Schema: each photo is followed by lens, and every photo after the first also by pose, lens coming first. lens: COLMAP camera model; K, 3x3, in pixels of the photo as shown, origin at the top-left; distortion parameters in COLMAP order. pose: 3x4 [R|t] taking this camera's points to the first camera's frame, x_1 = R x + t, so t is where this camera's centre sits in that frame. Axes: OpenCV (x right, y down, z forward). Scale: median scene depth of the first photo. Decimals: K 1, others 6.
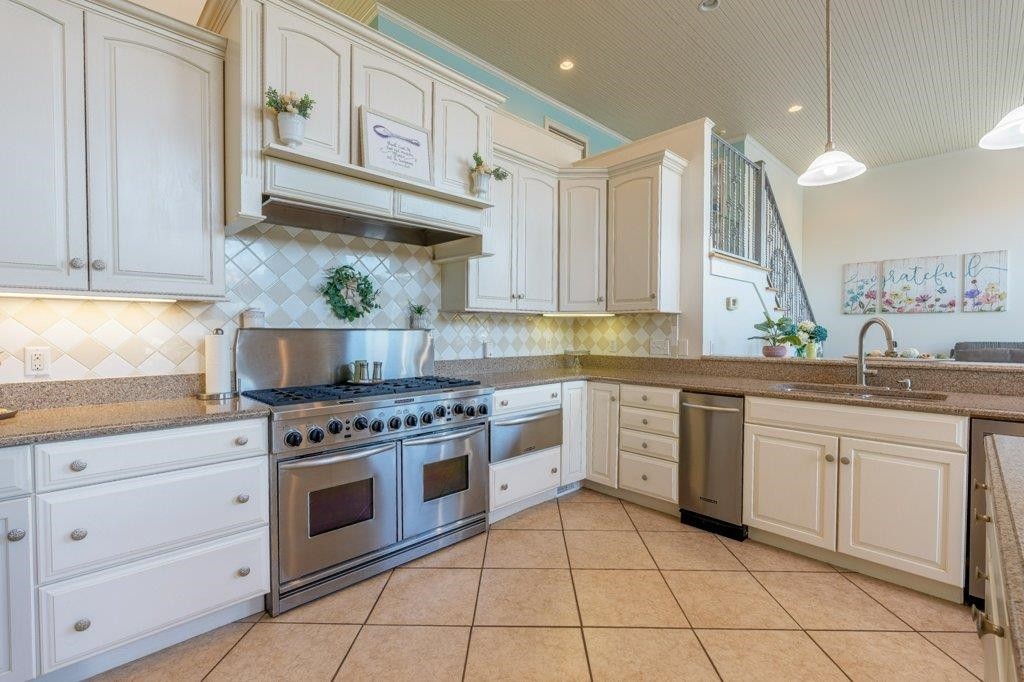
lens RADIAL K [[452.7, 0, 517.3], [0, 452.7, 338.3], [0, 0, 1]] dist [0.012732, -0.000382]
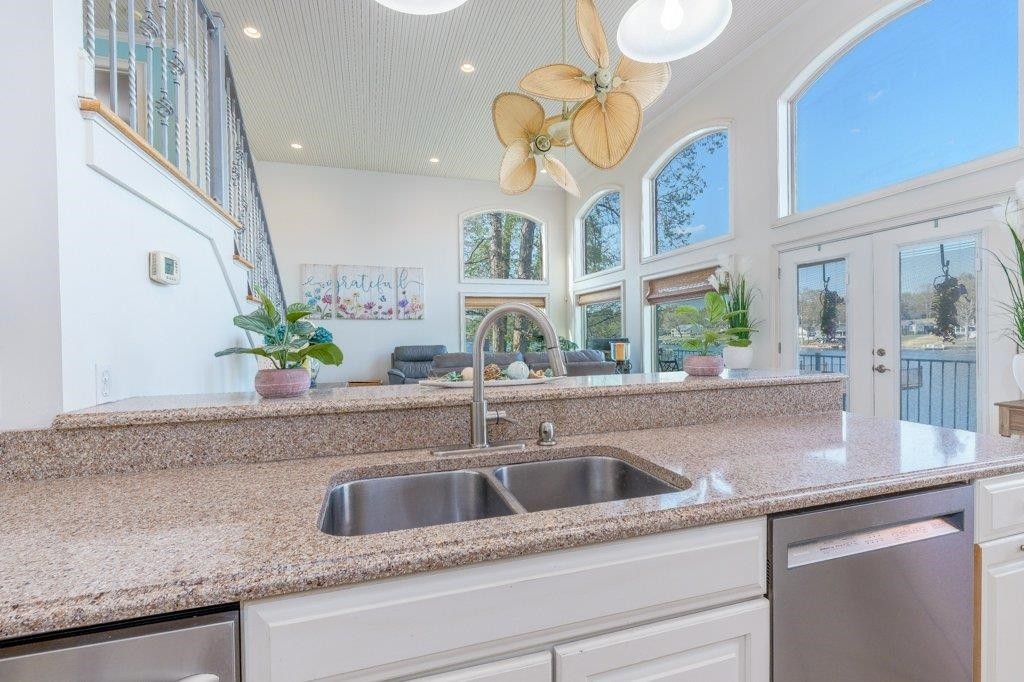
lens RADIAL K [[452.7, 0, 508.6], [0, 452.7, 338.0], [0, 0, 1]] dist [0.012732, -0.000382]
pose [[0.459702, -0.009812, 0.888019, 0.119509], [0.026004, 0.999659, -0.002416, -0.002322], [-0.887692, 0.024203, 0.459801, 0.256630]]
